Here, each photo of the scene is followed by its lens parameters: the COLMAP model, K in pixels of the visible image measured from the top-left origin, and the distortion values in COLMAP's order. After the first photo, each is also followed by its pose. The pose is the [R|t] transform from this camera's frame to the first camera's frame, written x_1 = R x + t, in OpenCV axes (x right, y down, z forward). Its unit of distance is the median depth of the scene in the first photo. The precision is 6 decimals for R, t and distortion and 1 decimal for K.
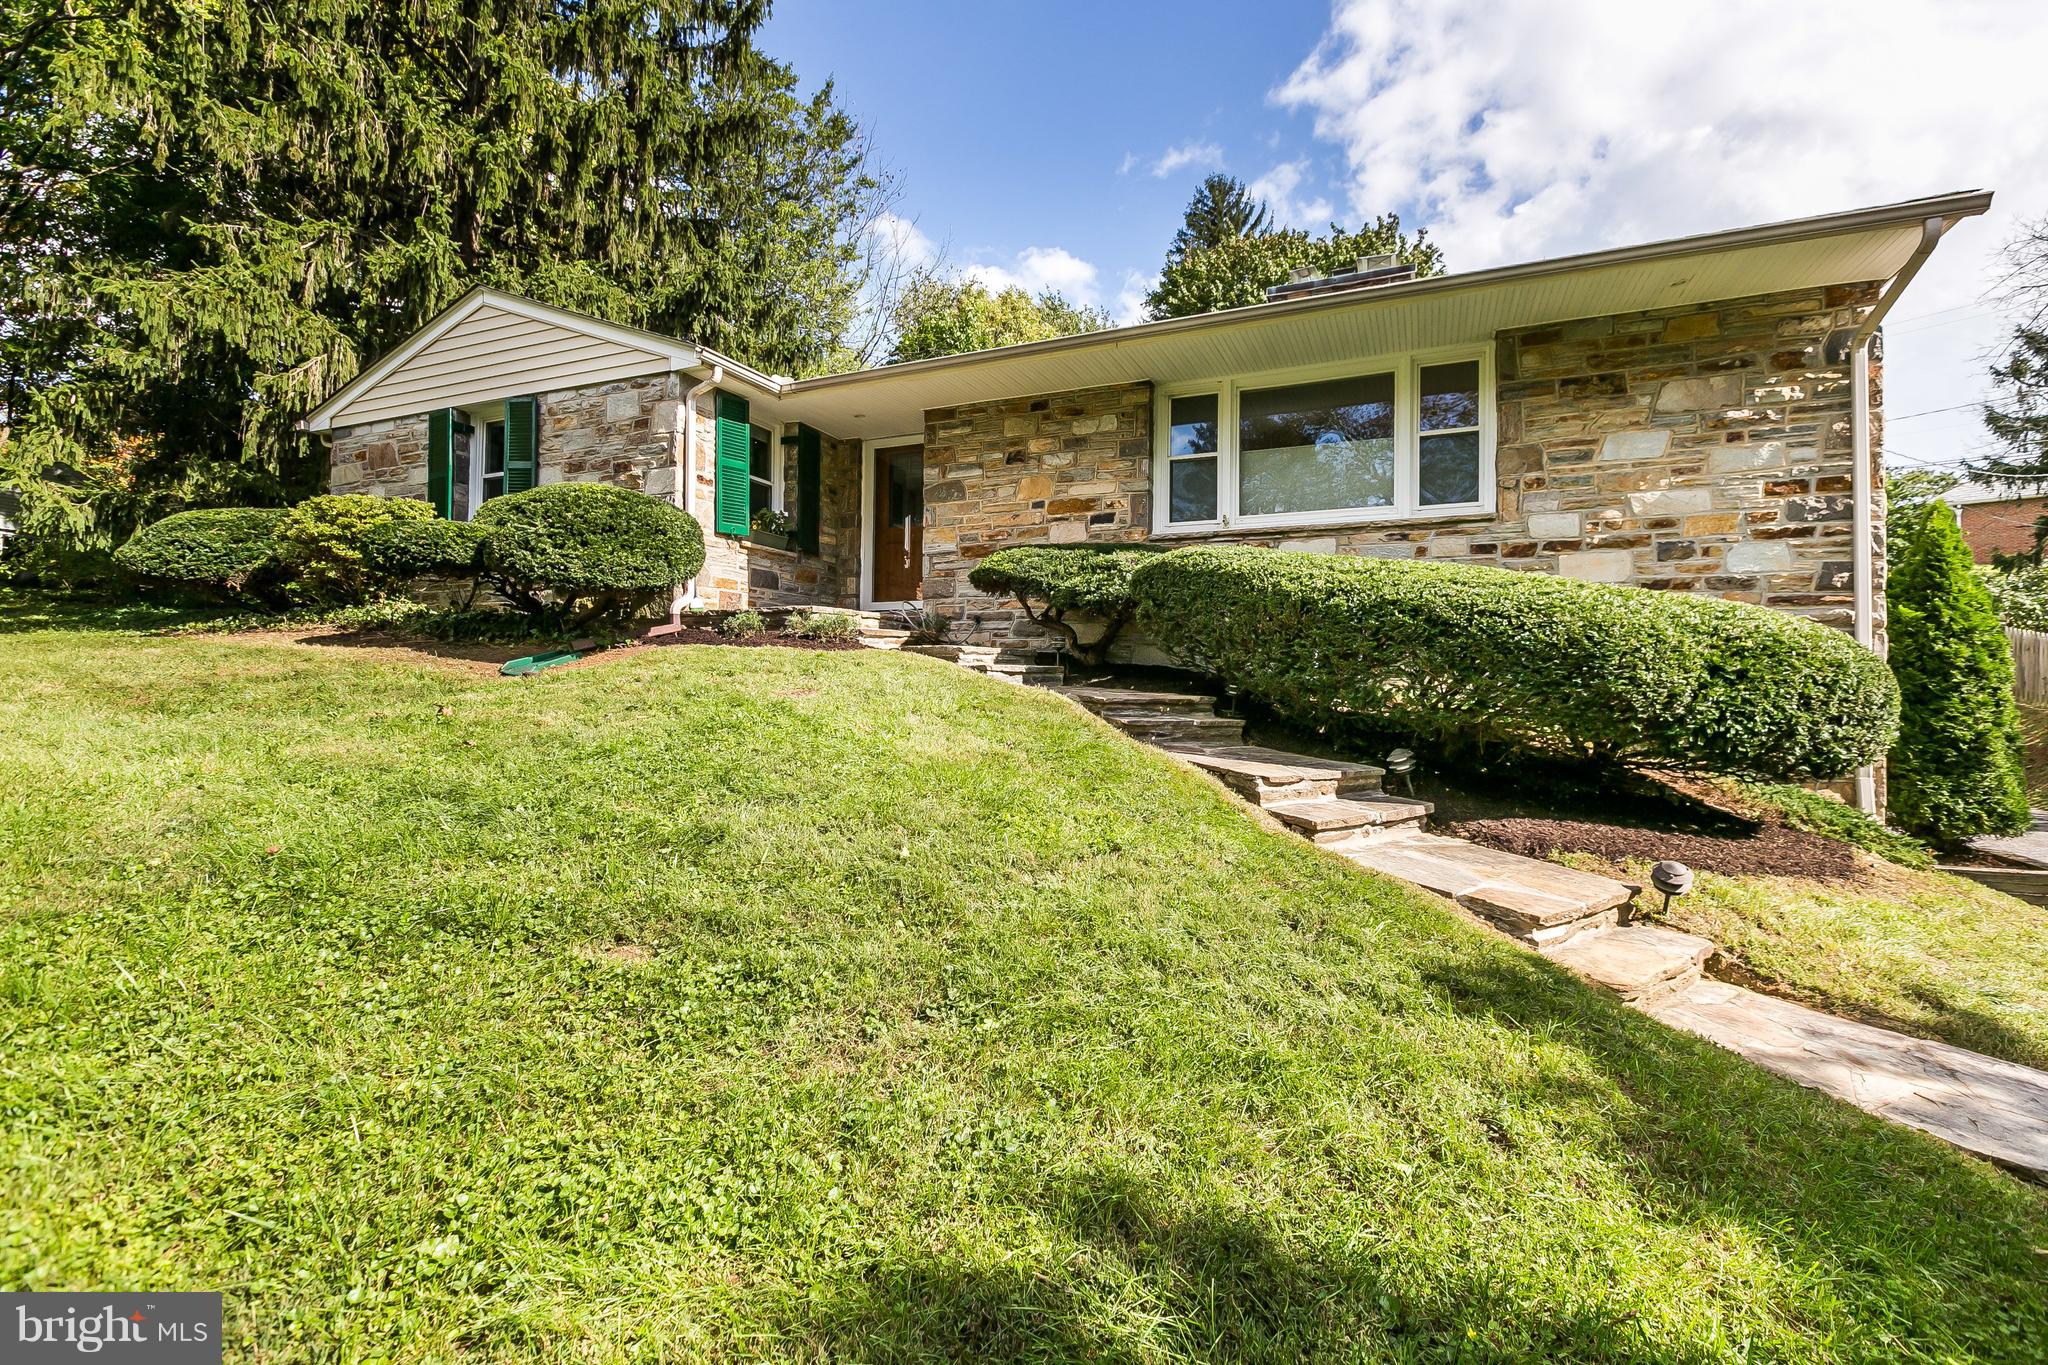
lens RADIAL K [[916.4, 0, 1023.9], [0, 916.4, 666.1], [0, 0, 1]] dist [-0.001513, 0.000023]
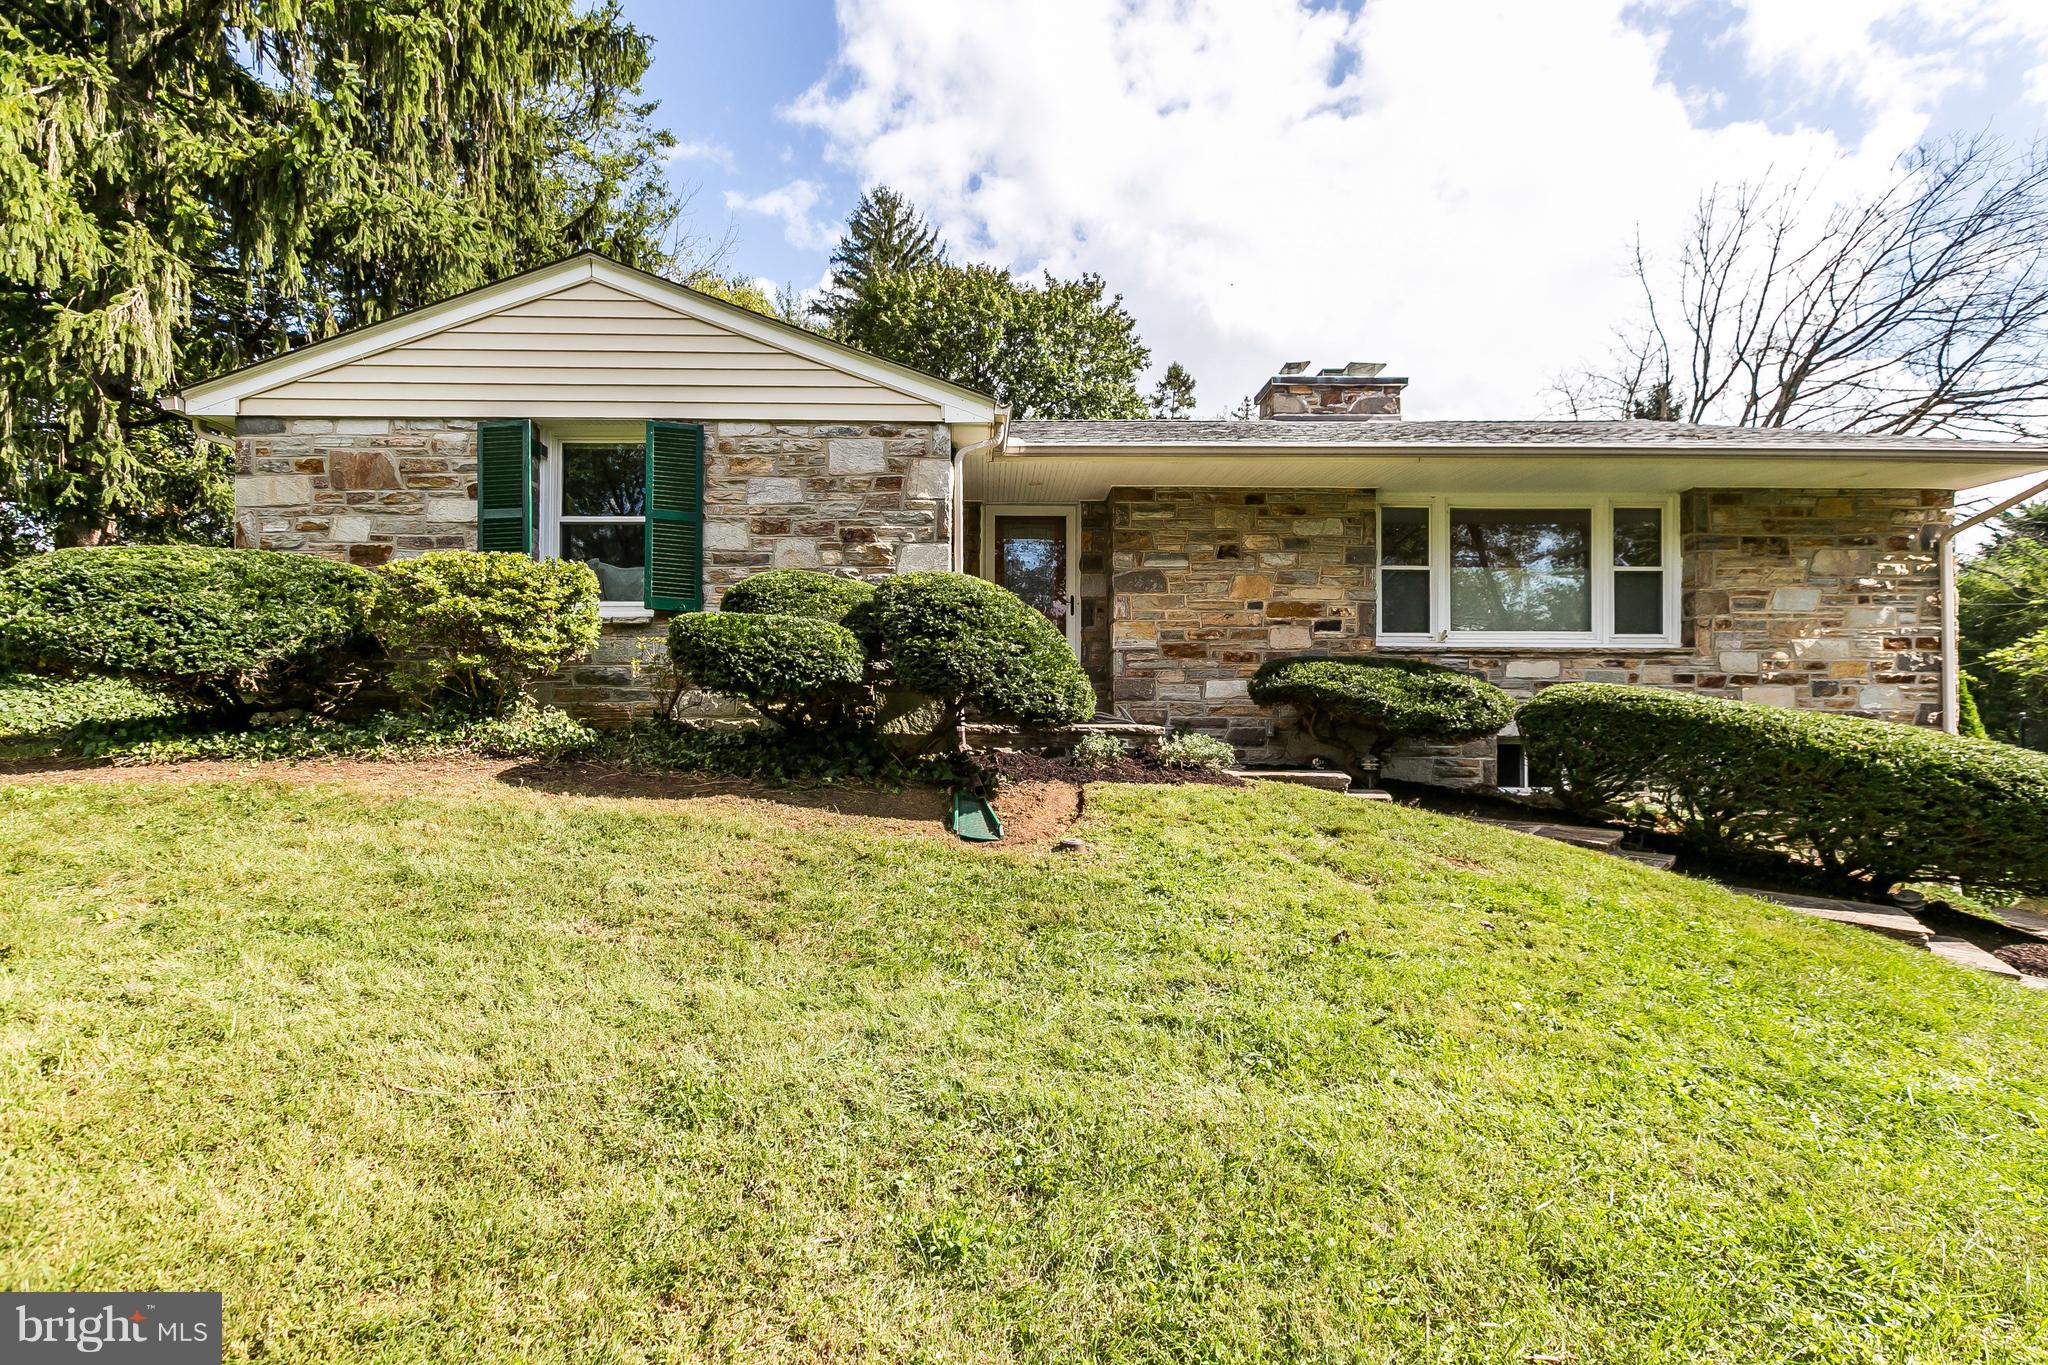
lens RADIAL K [[975.5, 0, 1024.2], [0, 975.5, 708.3], [0, 0, 1]] dist [-0.002244, -0.000081]
pose [[0.916051, 0.007258, 0.400997, -0.710476], [-0.009261, 0.999952, 0.003056, -0.084788], [-0.400956, -0.006513, 0.916074, 0.213829]]
